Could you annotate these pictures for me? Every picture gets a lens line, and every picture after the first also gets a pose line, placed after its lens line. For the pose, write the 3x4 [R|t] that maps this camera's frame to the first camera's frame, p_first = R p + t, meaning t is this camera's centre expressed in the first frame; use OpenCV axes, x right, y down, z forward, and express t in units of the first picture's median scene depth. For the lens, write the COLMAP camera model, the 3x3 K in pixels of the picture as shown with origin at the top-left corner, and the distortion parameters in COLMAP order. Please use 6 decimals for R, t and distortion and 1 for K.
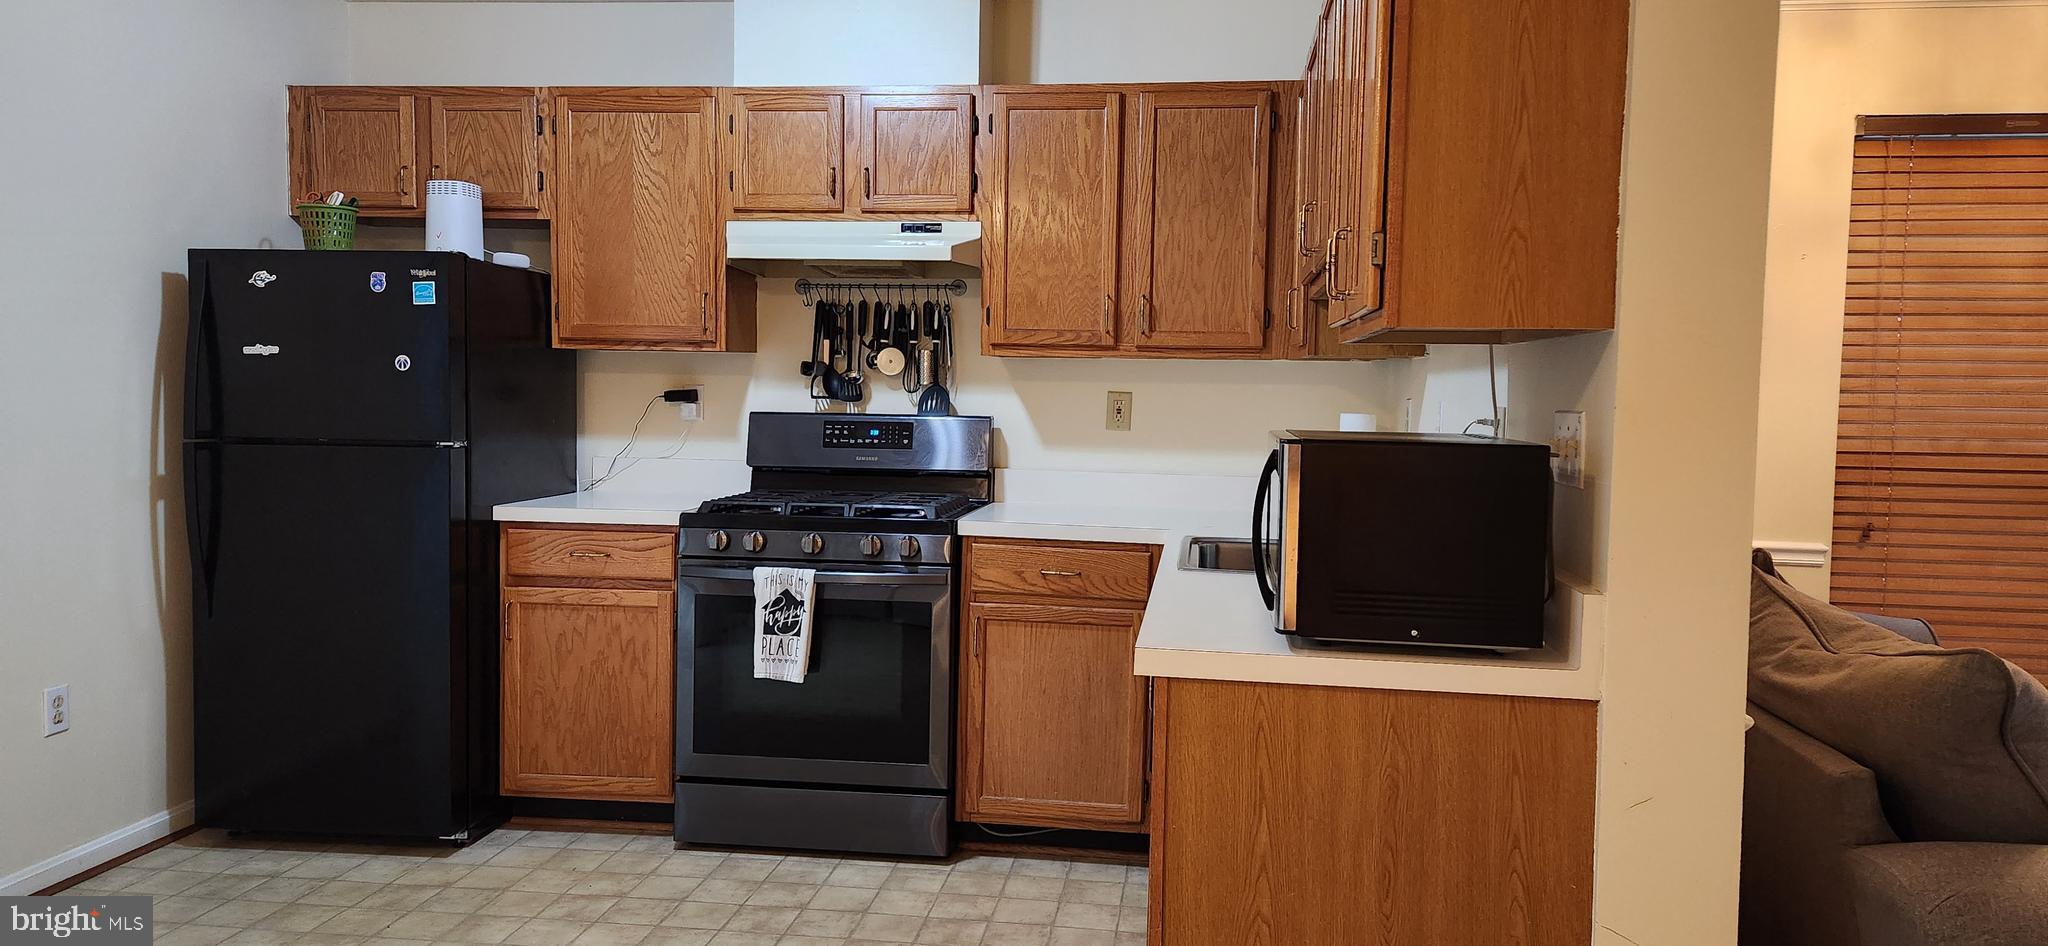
lens RADIAL K [[1357.2, 0, 1025.6], [0, 1357.2, 465.9], [0, 0, 1]] dist [0.047765, -0.016694]
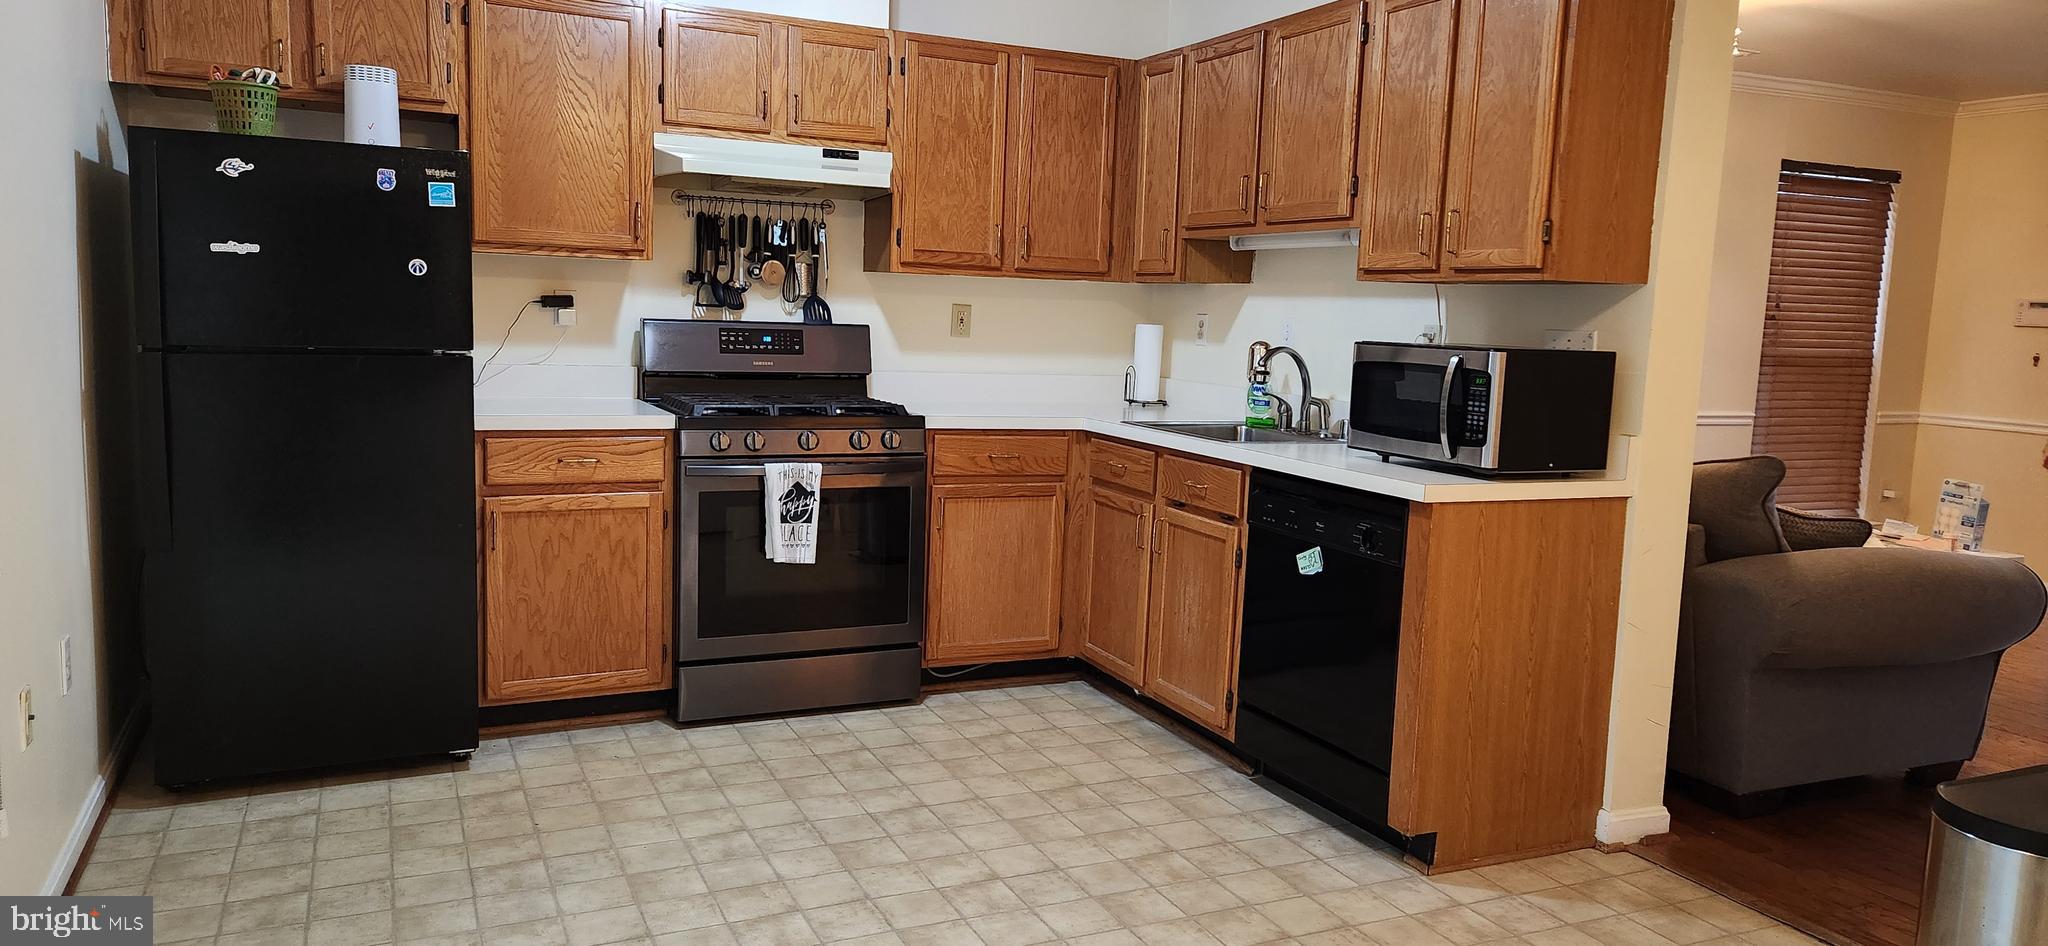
lens RADIAL K [[1357.2, 0, 990.5], [0, 1357.2, 474.3], [0, 0, 1]] dist [0.047765, -0.016694]
pose [[0.847901, -0.054340, 0.527362, -0.598170], [0.010989, 0.996321, 0.084995, -0.008022], [-0.530041, -0.066272, 0.845379, -0.024608]]
